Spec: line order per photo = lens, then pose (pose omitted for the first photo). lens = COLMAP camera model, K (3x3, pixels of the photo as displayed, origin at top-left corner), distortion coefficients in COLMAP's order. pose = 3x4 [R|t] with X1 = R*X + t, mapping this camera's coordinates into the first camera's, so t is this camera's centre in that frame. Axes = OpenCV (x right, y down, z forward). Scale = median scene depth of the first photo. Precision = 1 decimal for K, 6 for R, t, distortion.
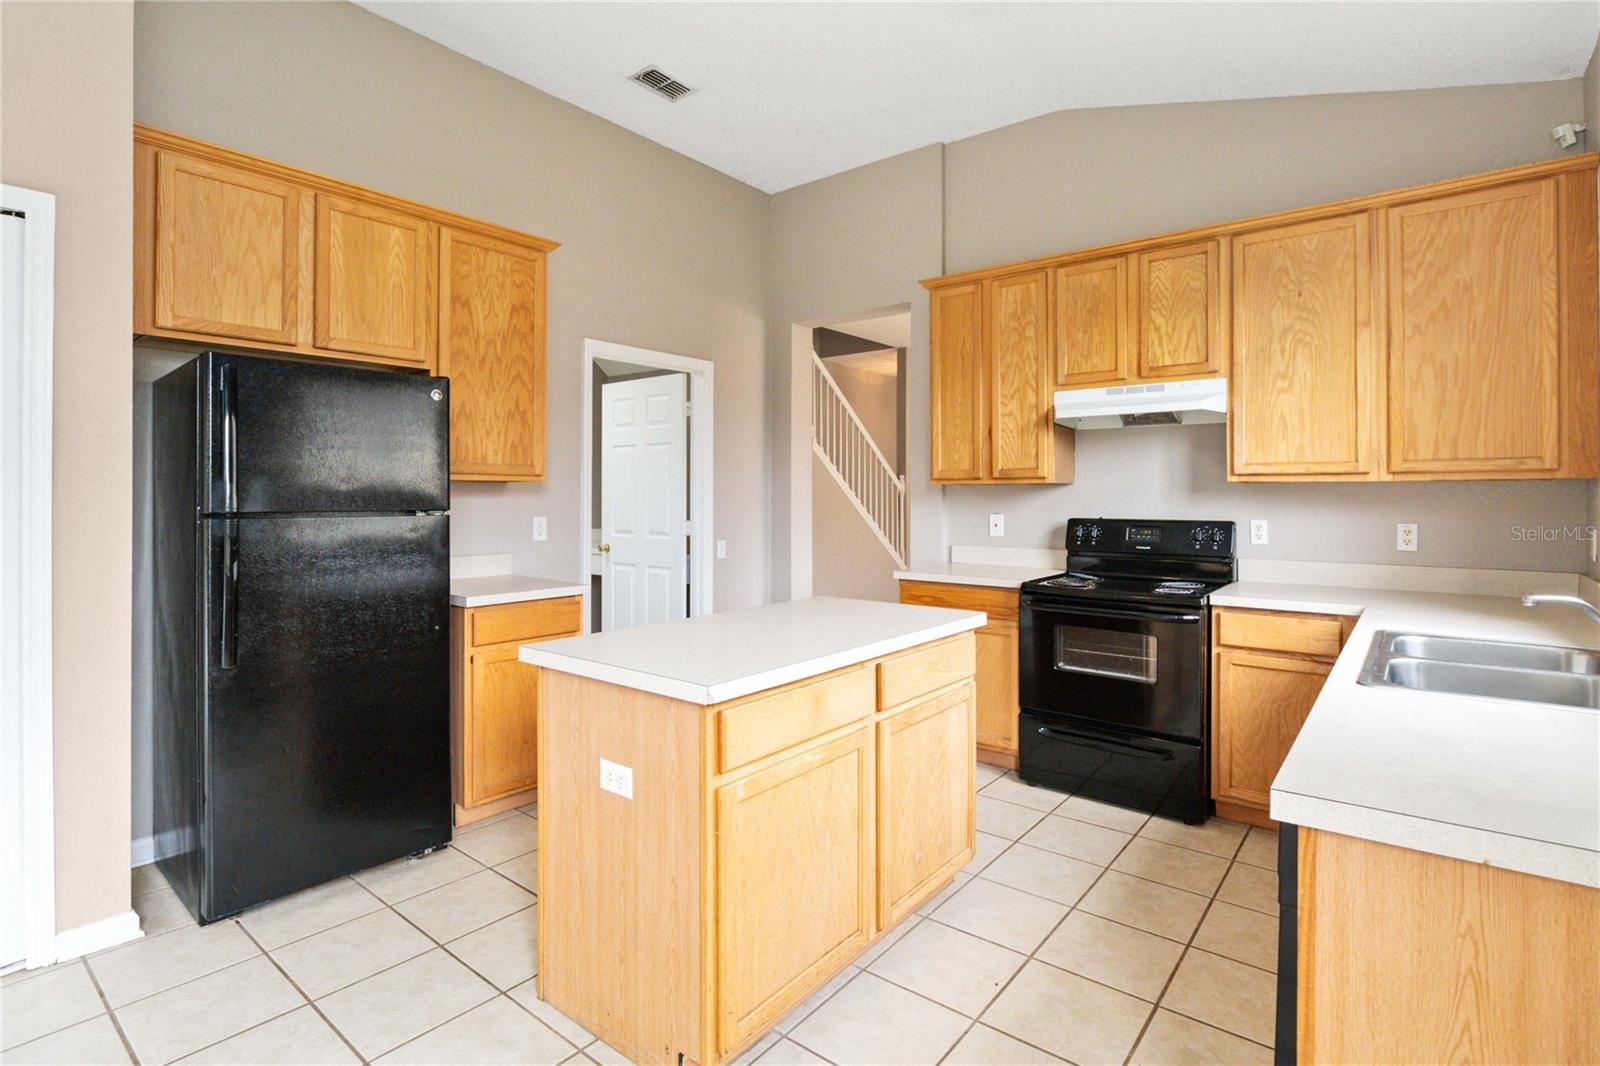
lens RADIAL K [[750.7, 0, 842.8], [0, 750.7, 496.9], [0, 0, 1]] dist [-0.008977, 0.002165]
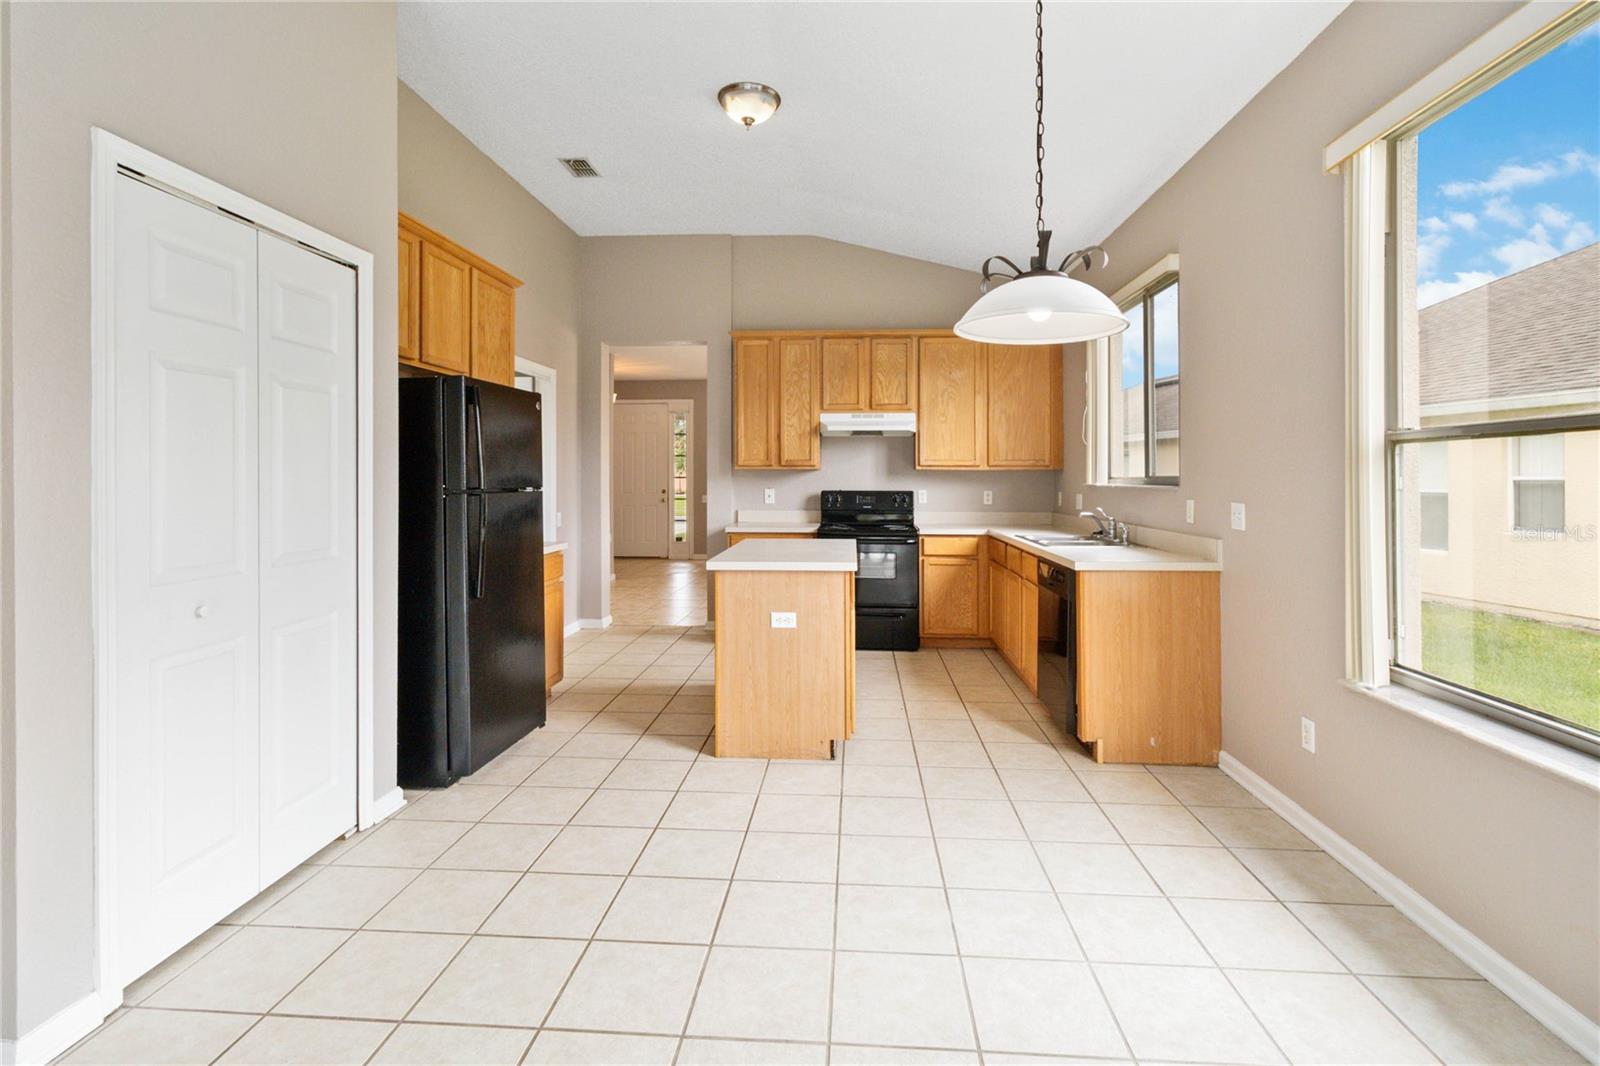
lens RADIAL K [[750.7, 0, 805.4], [0, 750.7, 472.8], [0, 0, 1]] dist [-0.008977, 0.002165]
pose [[0.821746, 0.002853, 0.569847, -0.741946], [0.000445, 0.999984, -0.005649, -0.001419], [-0.569854, 0.004895, 0.821732, -0.355225]]
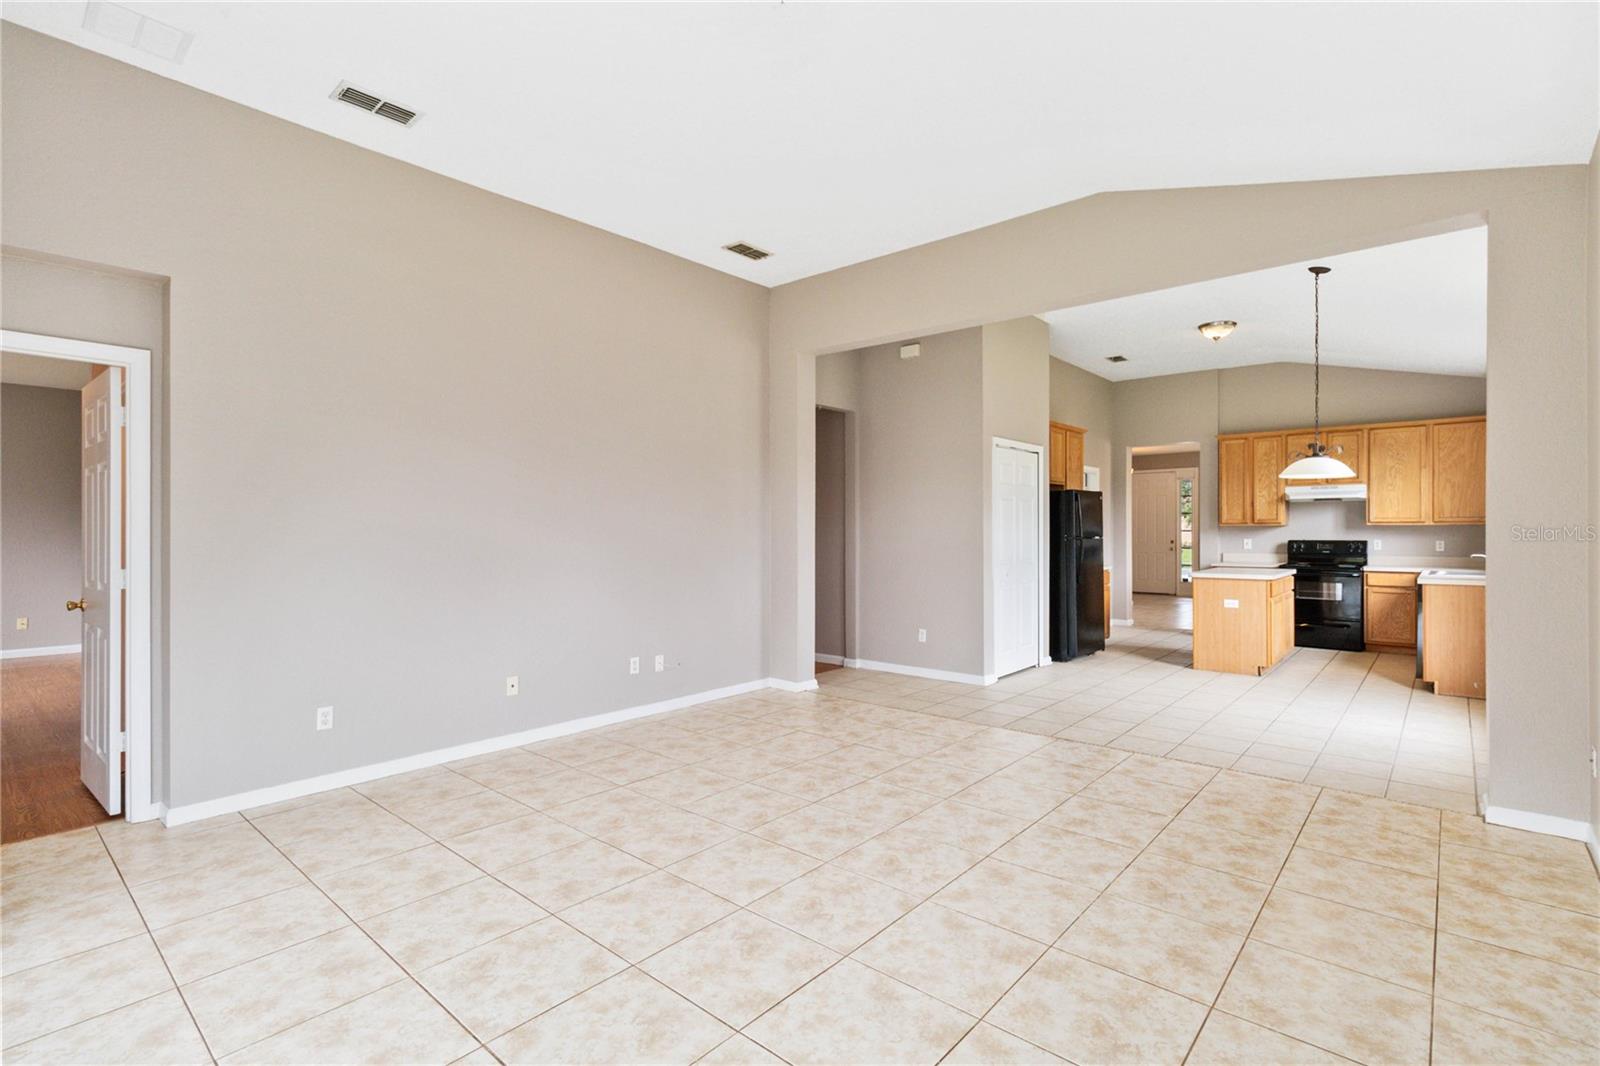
lens RADIAL K [[750.7, 0, 799.2], [0, 750.7, 539.3], [0, 0, 1]] dist [-0.008977, 0.002165]
pose [[0.998836, -0.004084, -0.048058, -1.264766], [0.004601, 0.999933, 0.010661, -0.007487], [0.048011, -0.010870, 0.998788, -1.599780]]
